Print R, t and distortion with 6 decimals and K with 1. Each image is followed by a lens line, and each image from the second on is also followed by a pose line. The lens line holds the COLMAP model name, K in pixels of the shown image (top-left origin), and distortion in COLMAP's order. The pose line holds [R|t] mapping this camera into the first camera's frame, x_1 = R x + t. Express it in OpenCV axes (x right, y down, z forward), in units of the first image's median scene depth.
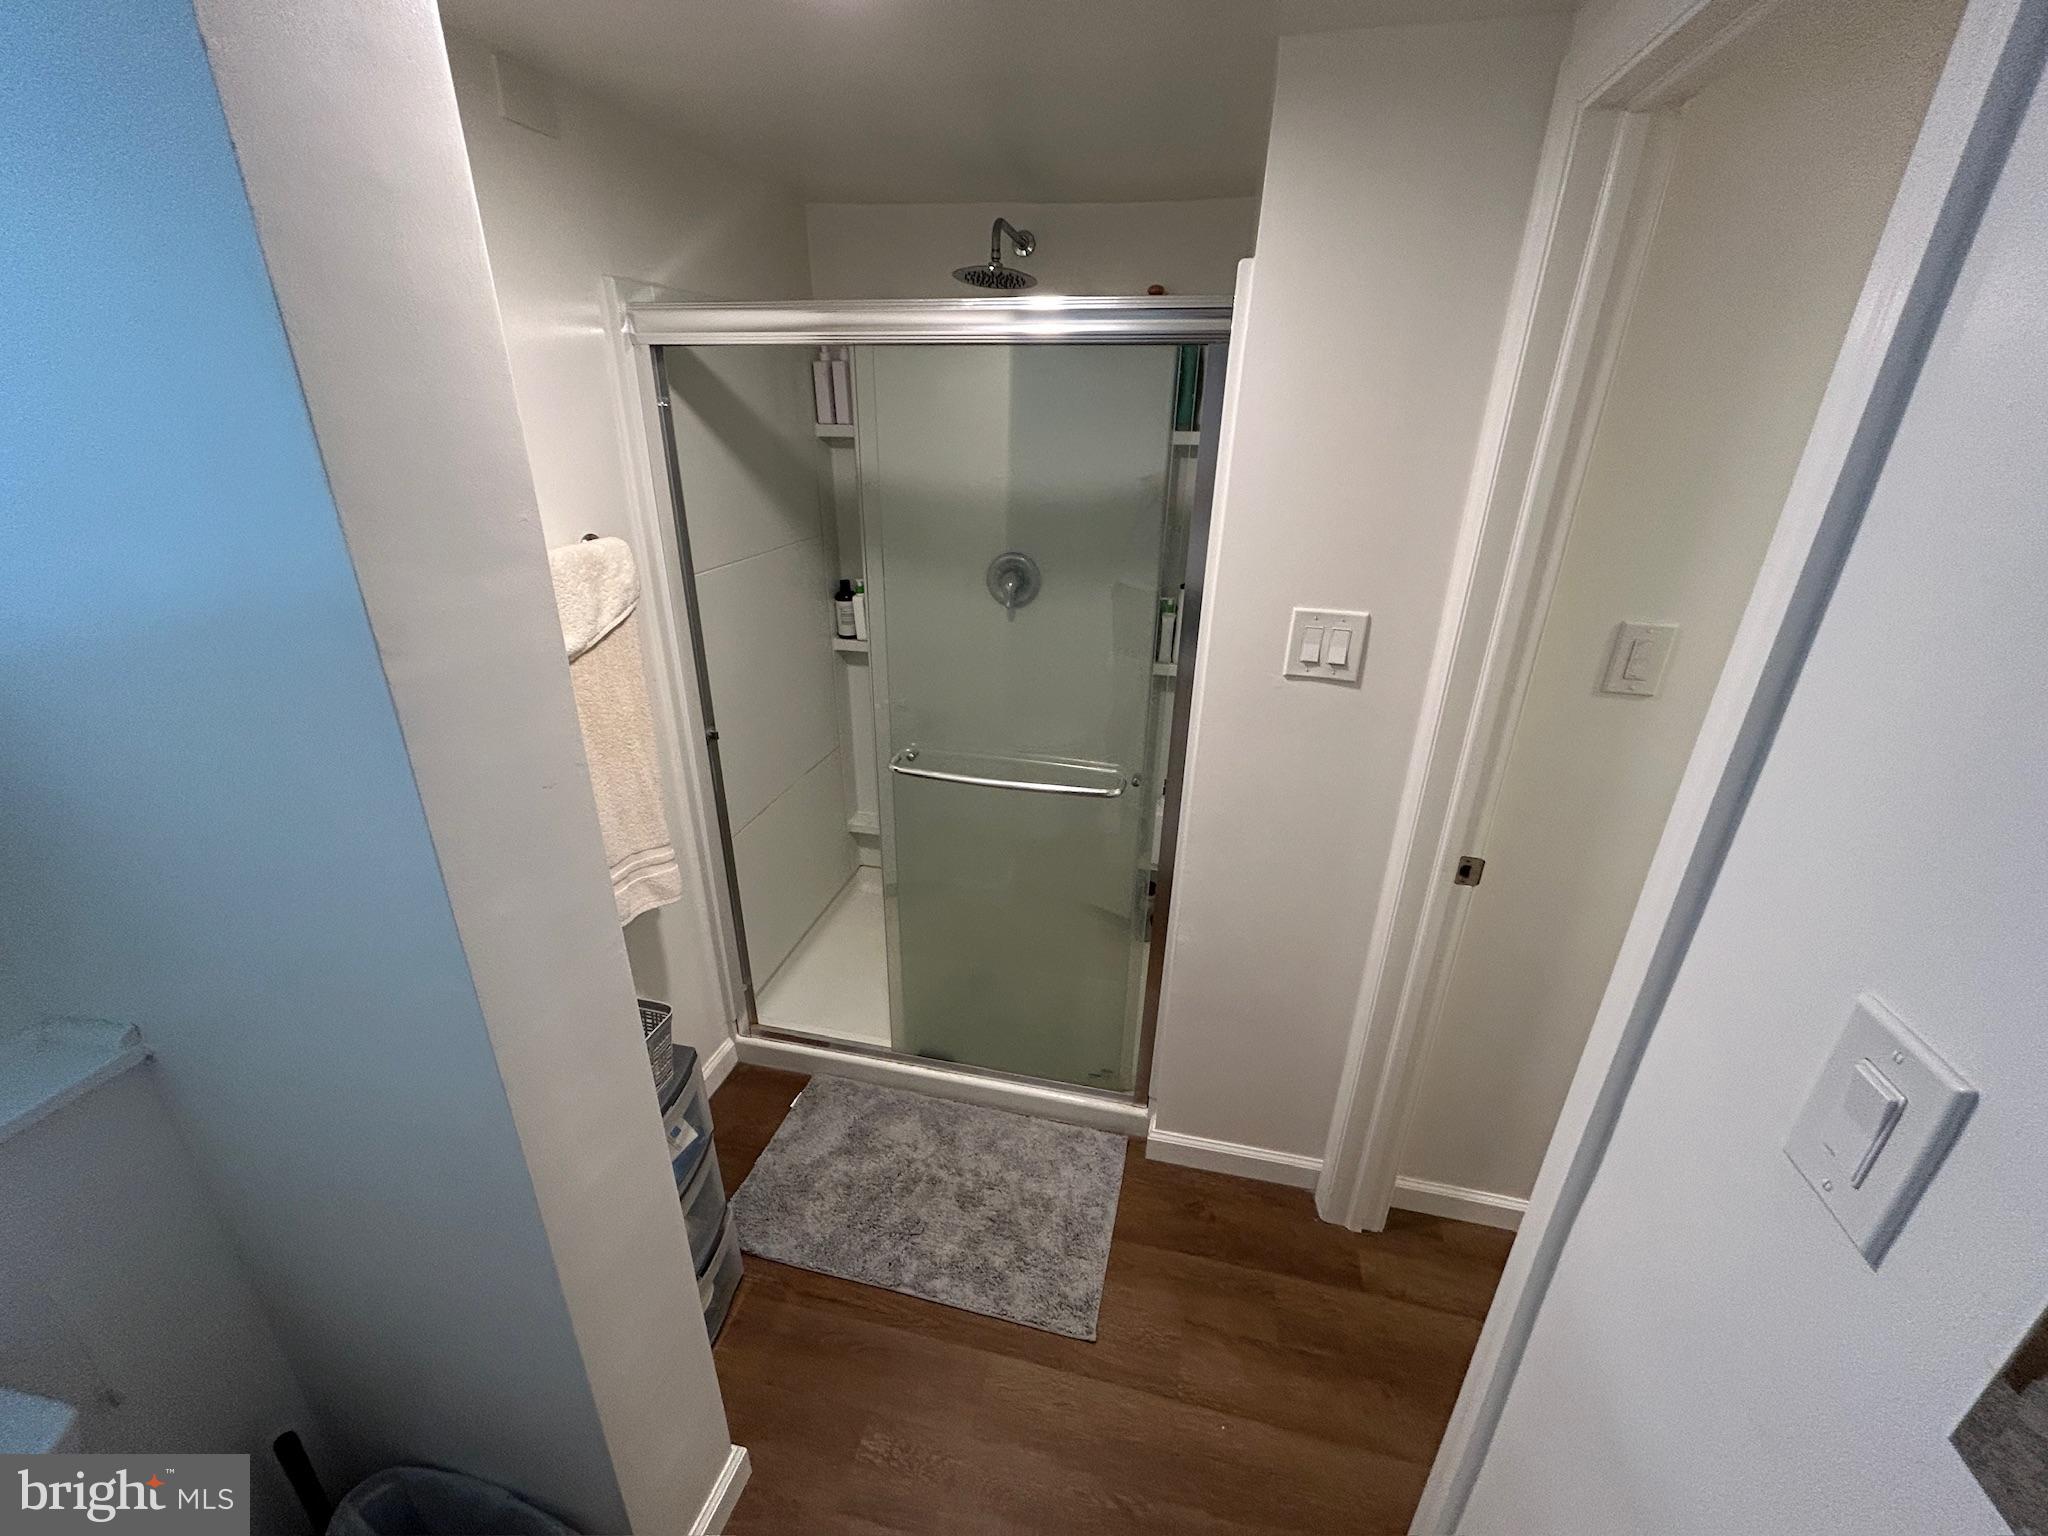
lens RADIAL K [[824.3, 0, 1022.3], [0, 824.3, 765.3], [0, 0, 1]] dist [-0.006603, 0.001218]
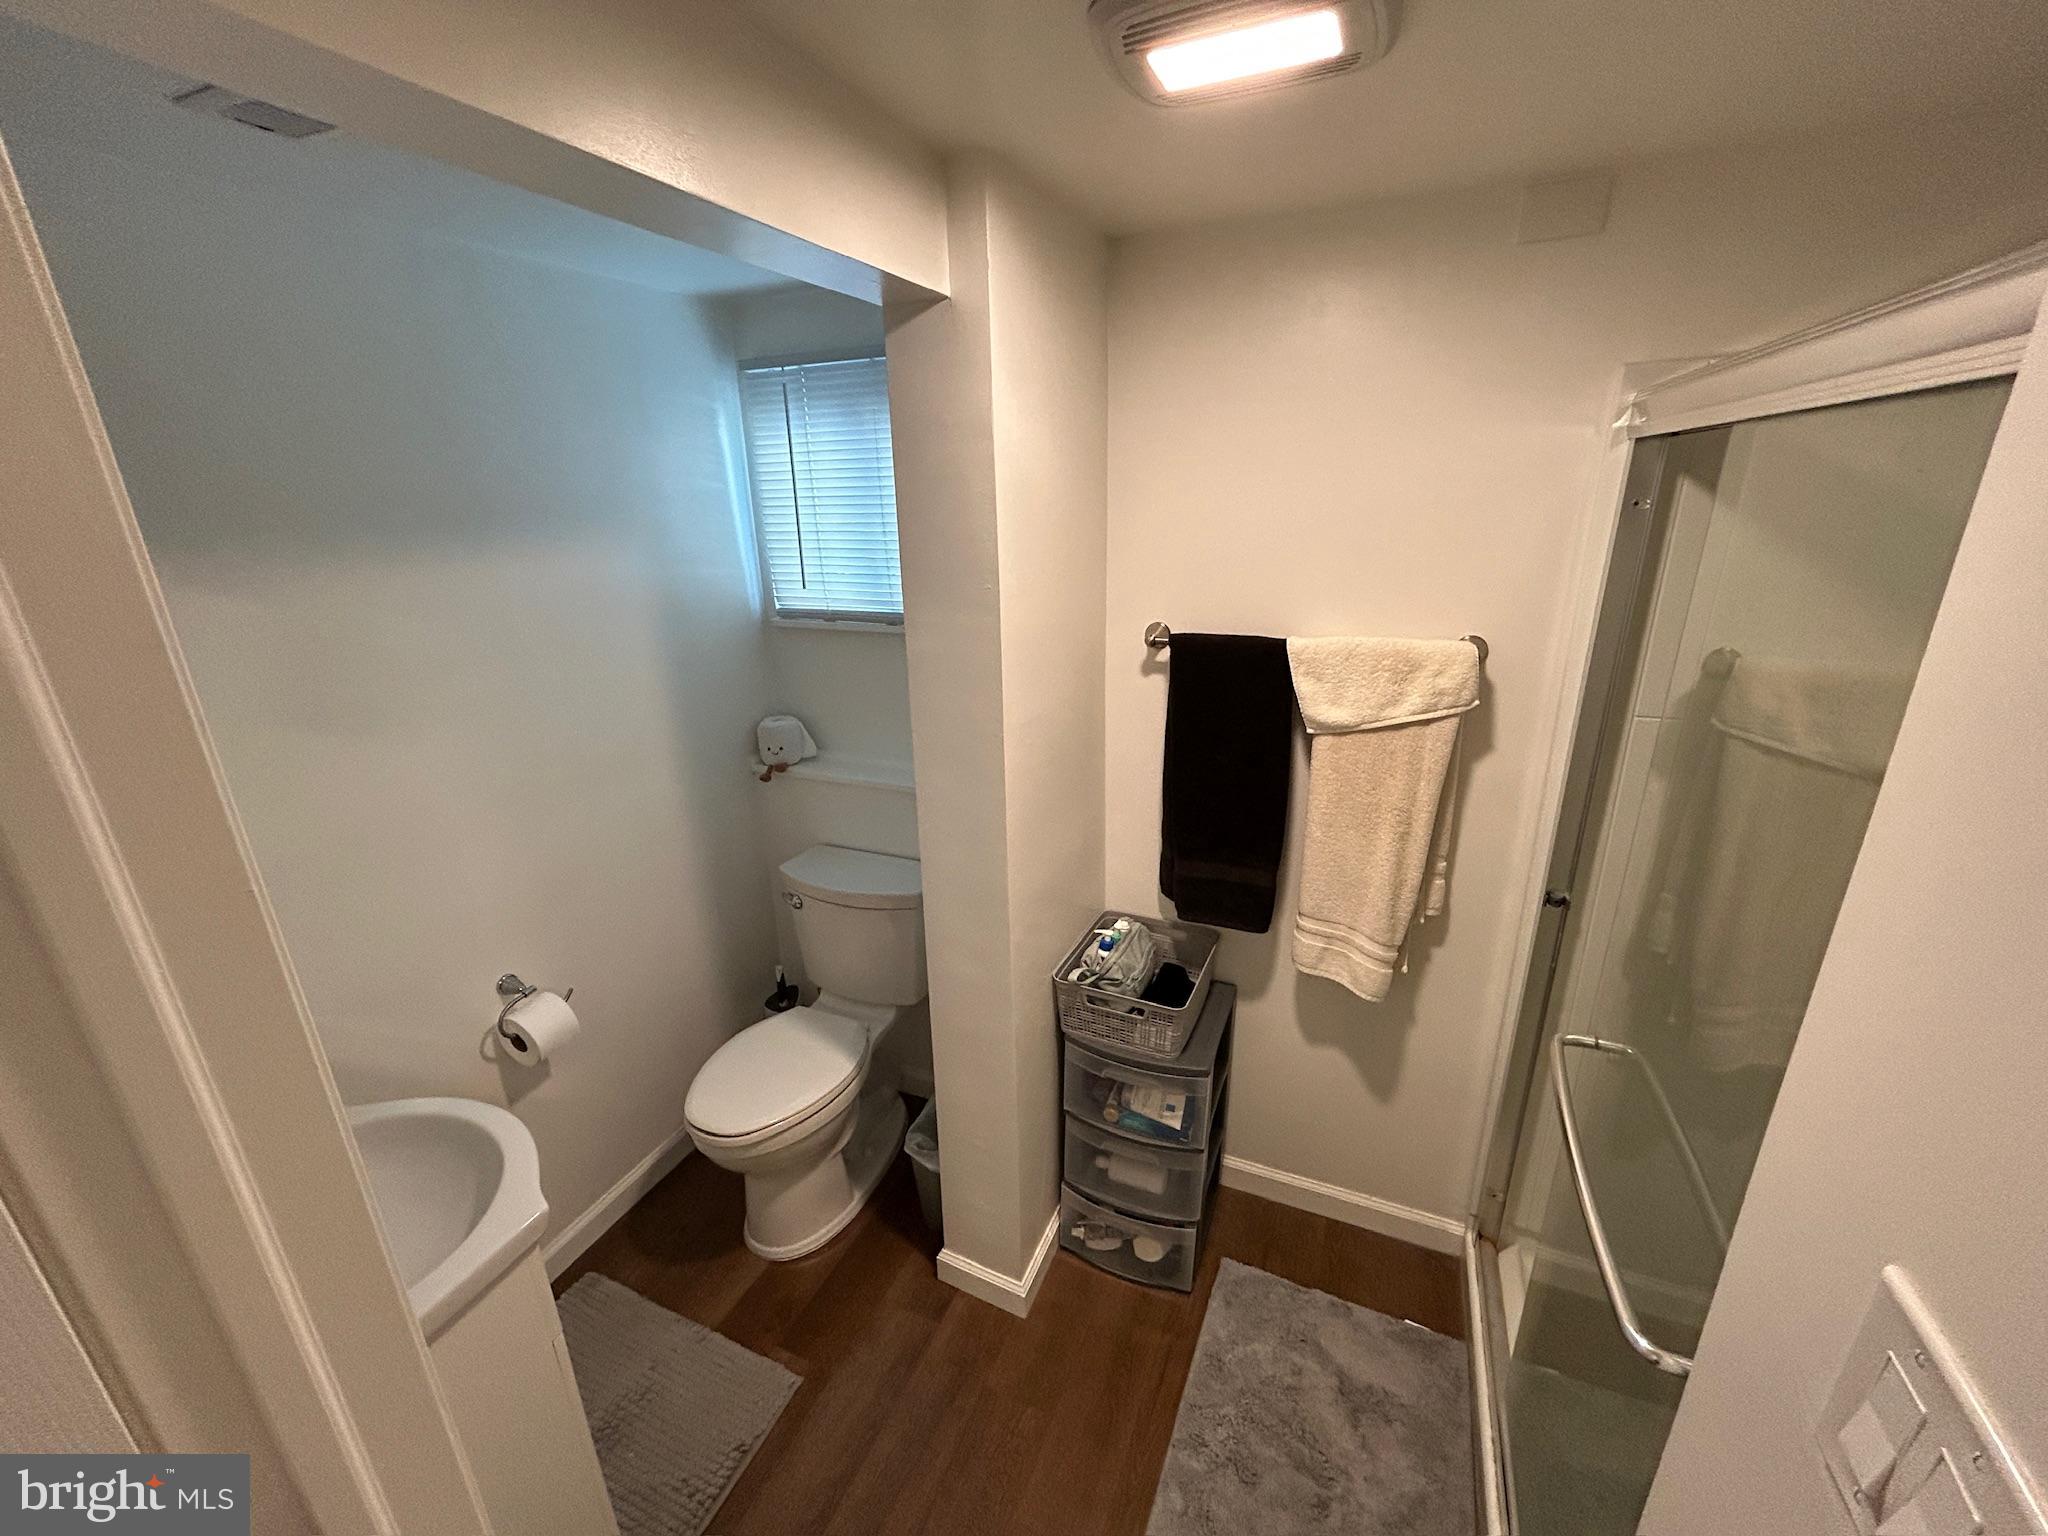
lens RADIAL K [[824.3, 0, 1025.1], [0, 824.3, 765.2], [0, 0, 1]] dist [-0.006603, 0.001218]
pose [[-0.189733, 0.308611, -0.932073, 0.503352], [-0.370572, 0.856596, 0.359054, -0.284654], [0.909218, 0.413525, -0.048162, 0.588252]]
